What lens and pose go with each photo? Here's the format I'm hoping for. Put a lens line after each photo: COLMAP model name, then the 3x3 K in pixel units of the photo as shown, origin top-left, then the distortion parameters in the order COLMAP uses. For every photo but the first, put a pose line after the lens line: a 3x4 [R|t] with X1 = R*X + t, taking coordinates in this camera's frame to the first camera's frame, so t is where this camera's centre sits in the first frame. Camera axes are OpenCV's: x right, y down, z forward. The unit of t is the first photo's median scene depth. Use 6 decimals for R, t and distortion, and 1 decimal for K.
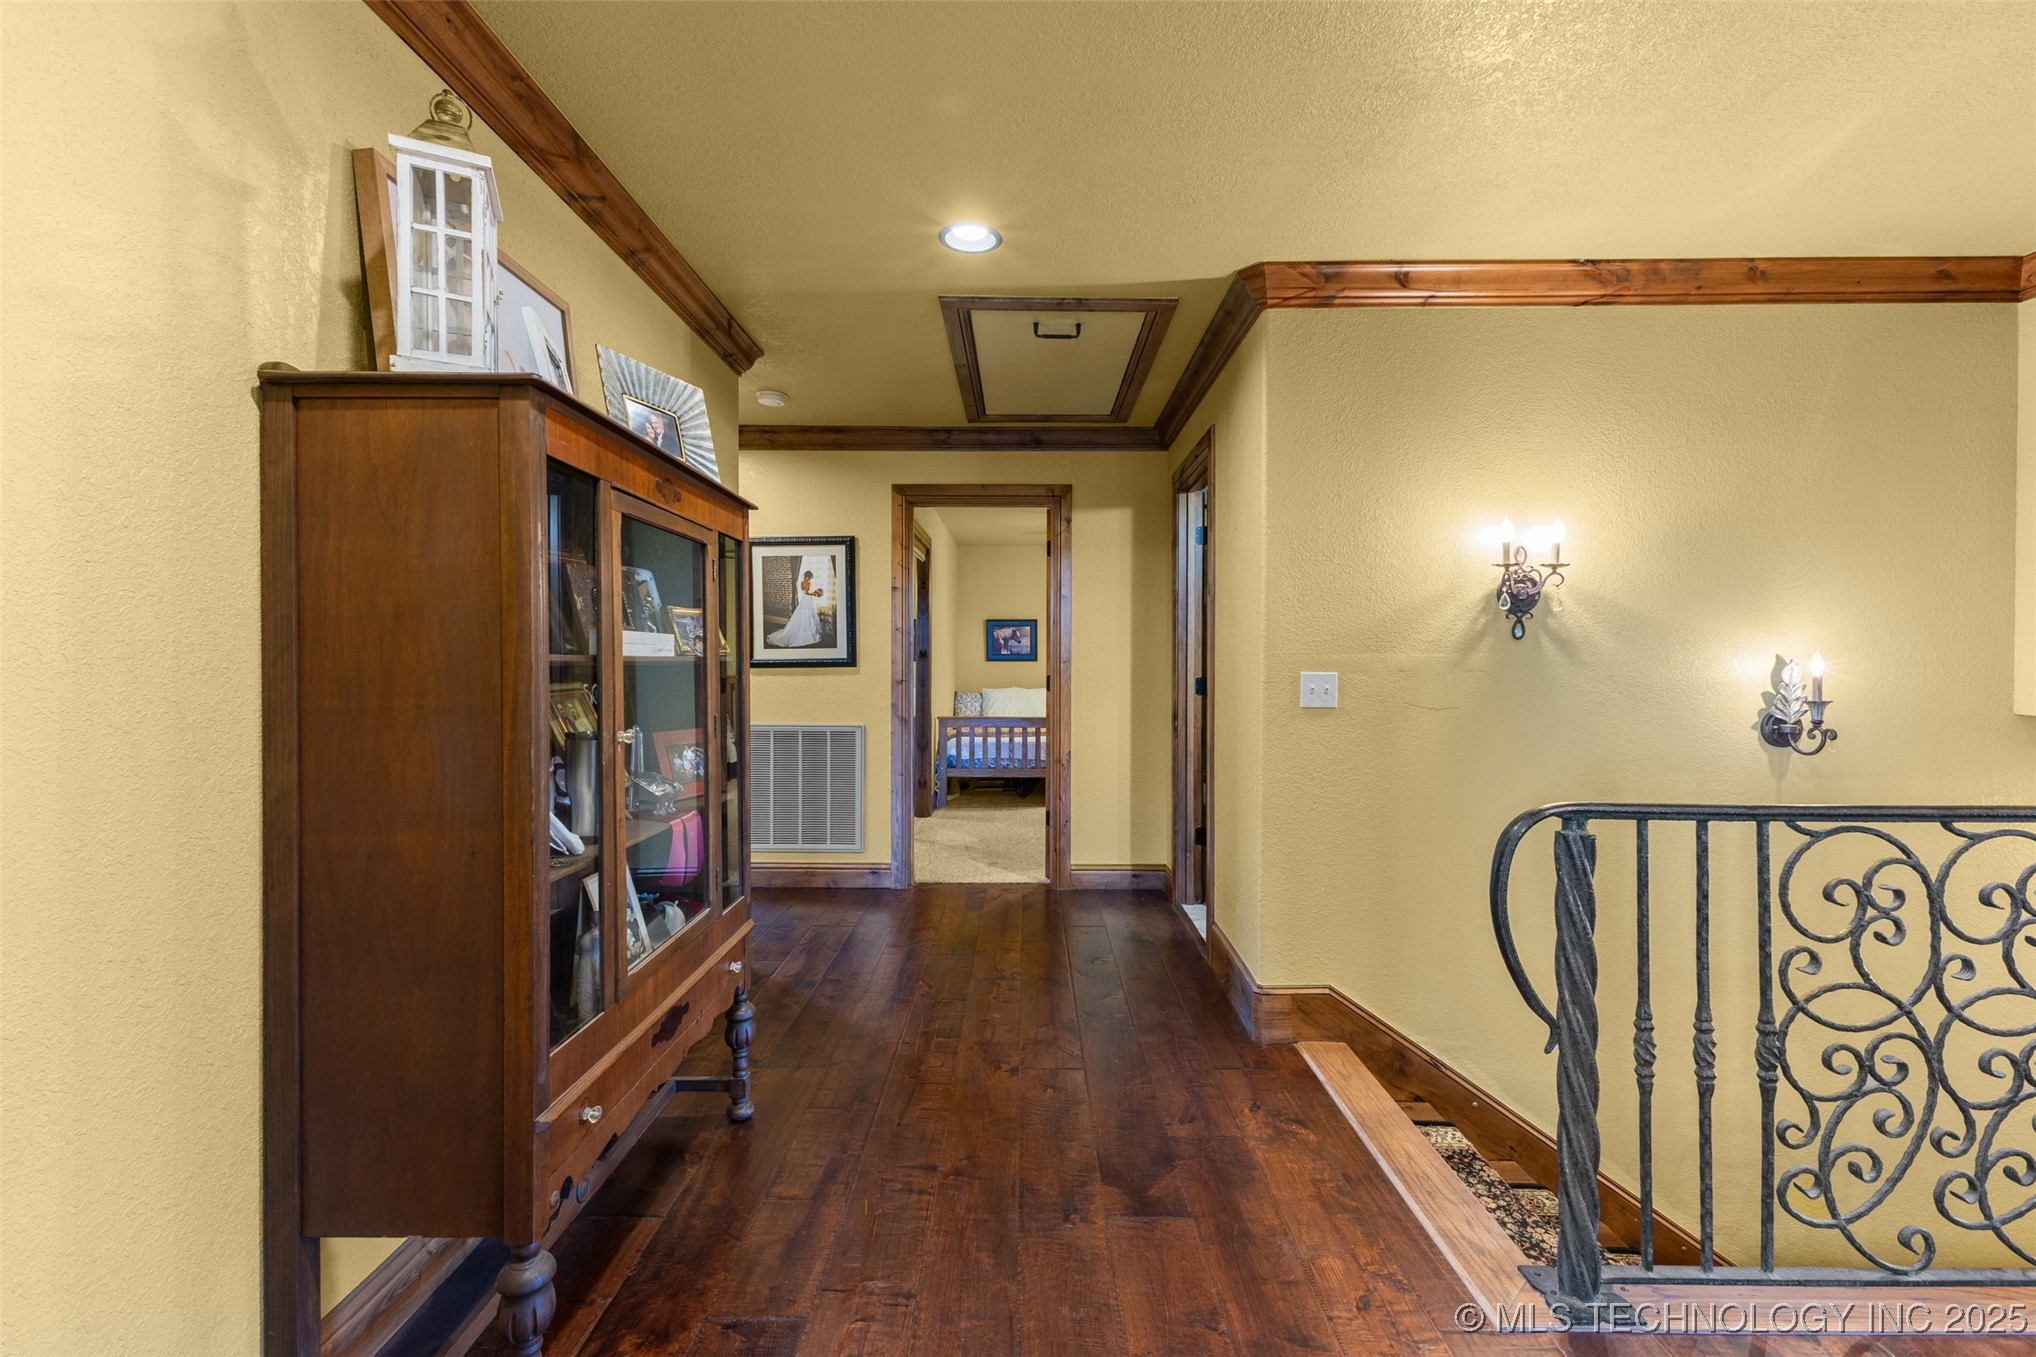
lens RADIAL K [[882.9, 0, 1029.9], [0, 882.9, 661.6], [0, 0, 1]] dist [0.010067, -0.002390]
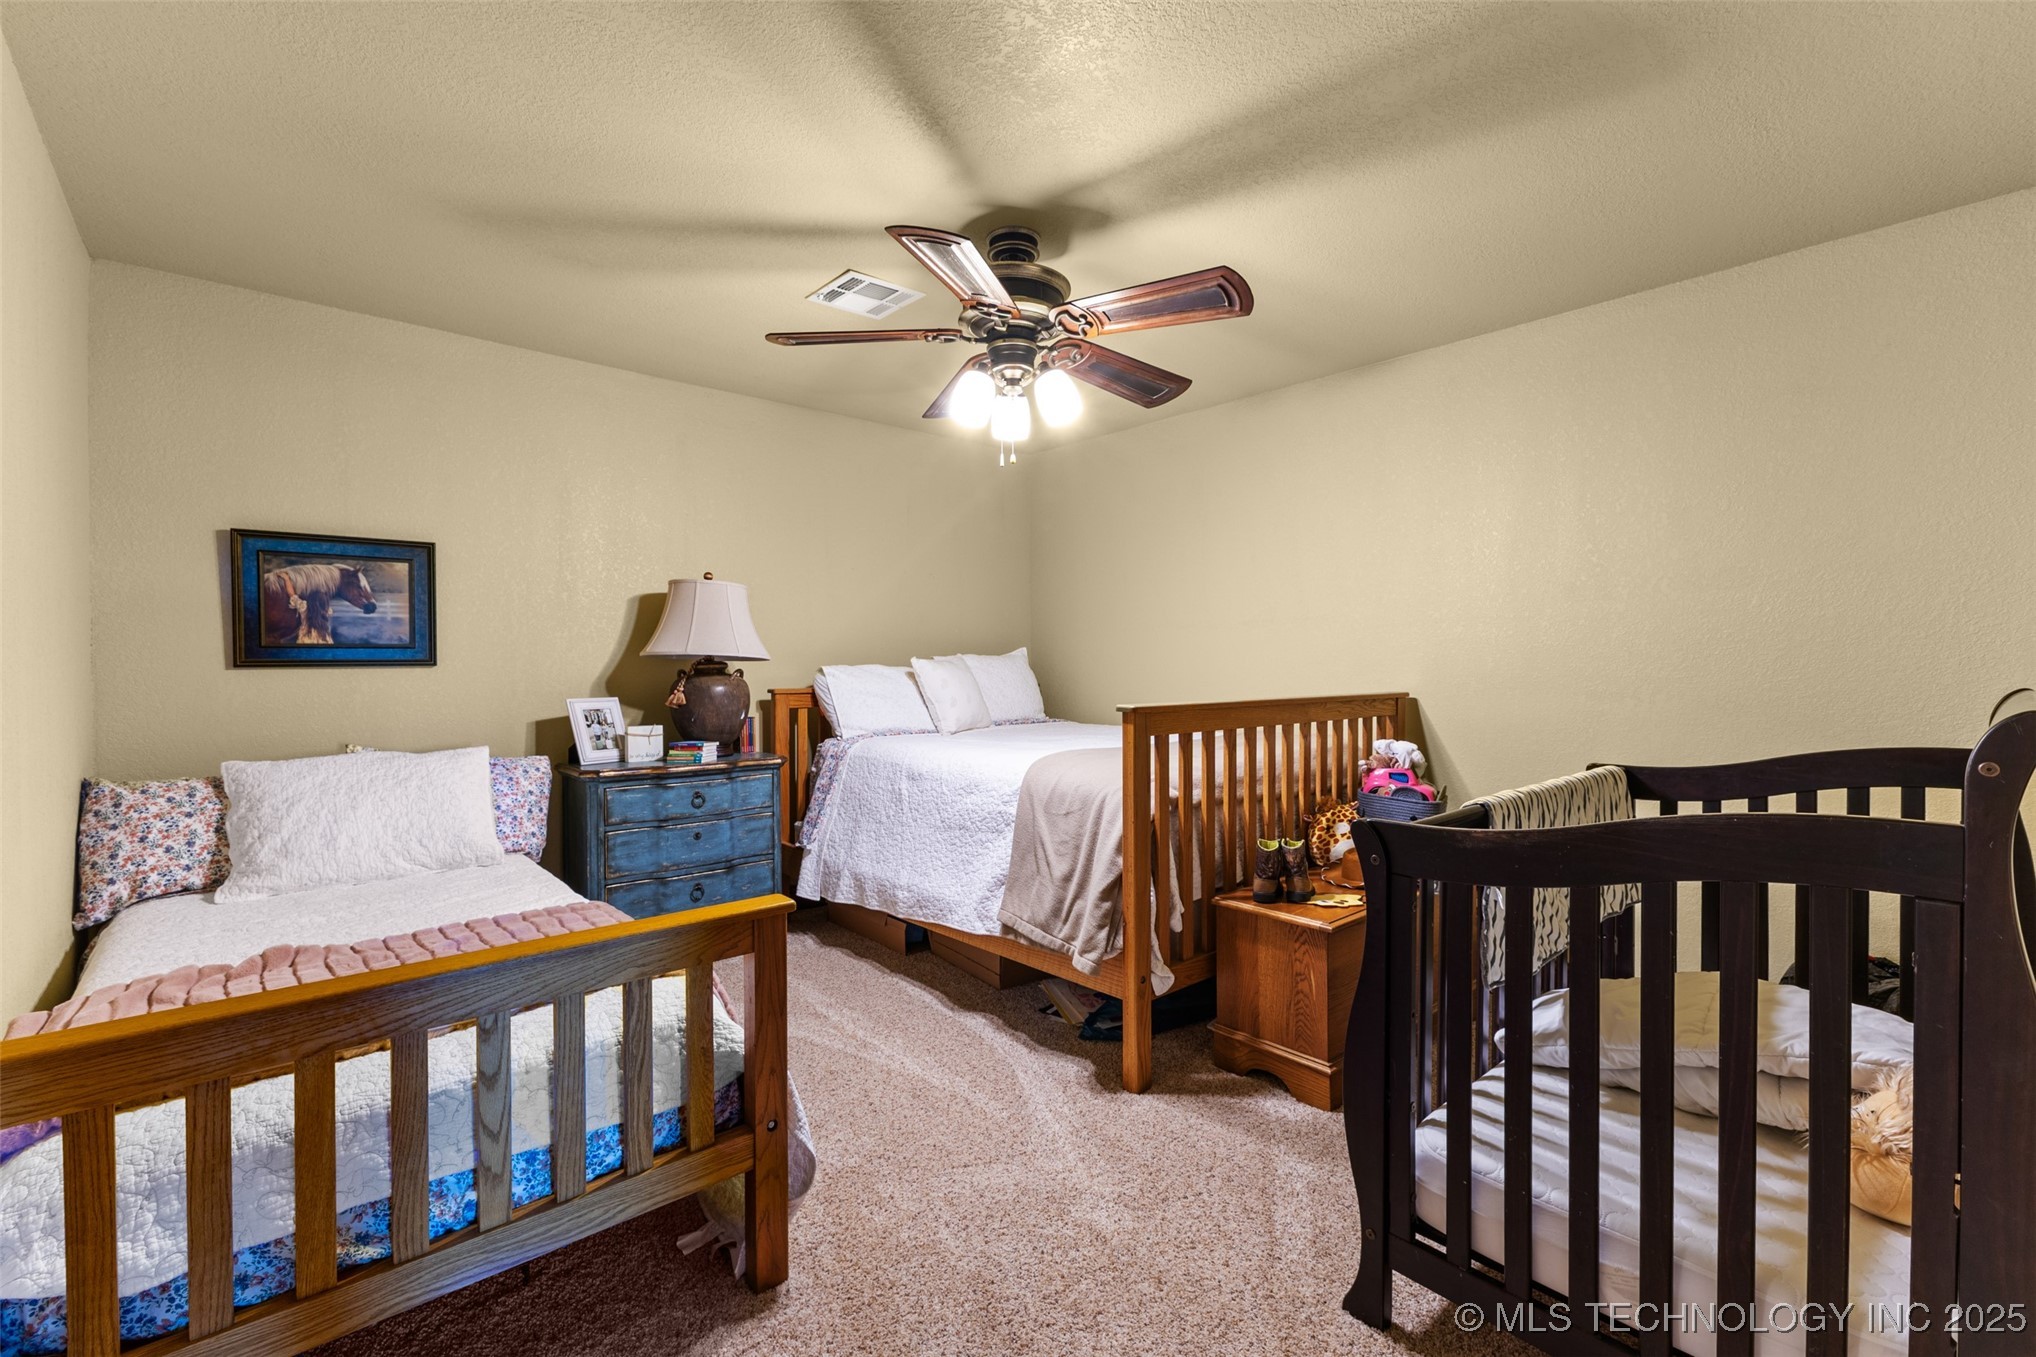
lens RADIAL K [[882.9, 0, 1052.1], [0, 882.9, 667.5], [0, 0, 1]] dist [0.010067, -0.002390]
pose [[0.742046, -0.006917, 0.670313, -0.150079], [0.007054, 0.999972, 0.002510, 0.002958], [-0.670312, 0.002865, 0.742074, 1.954675]]
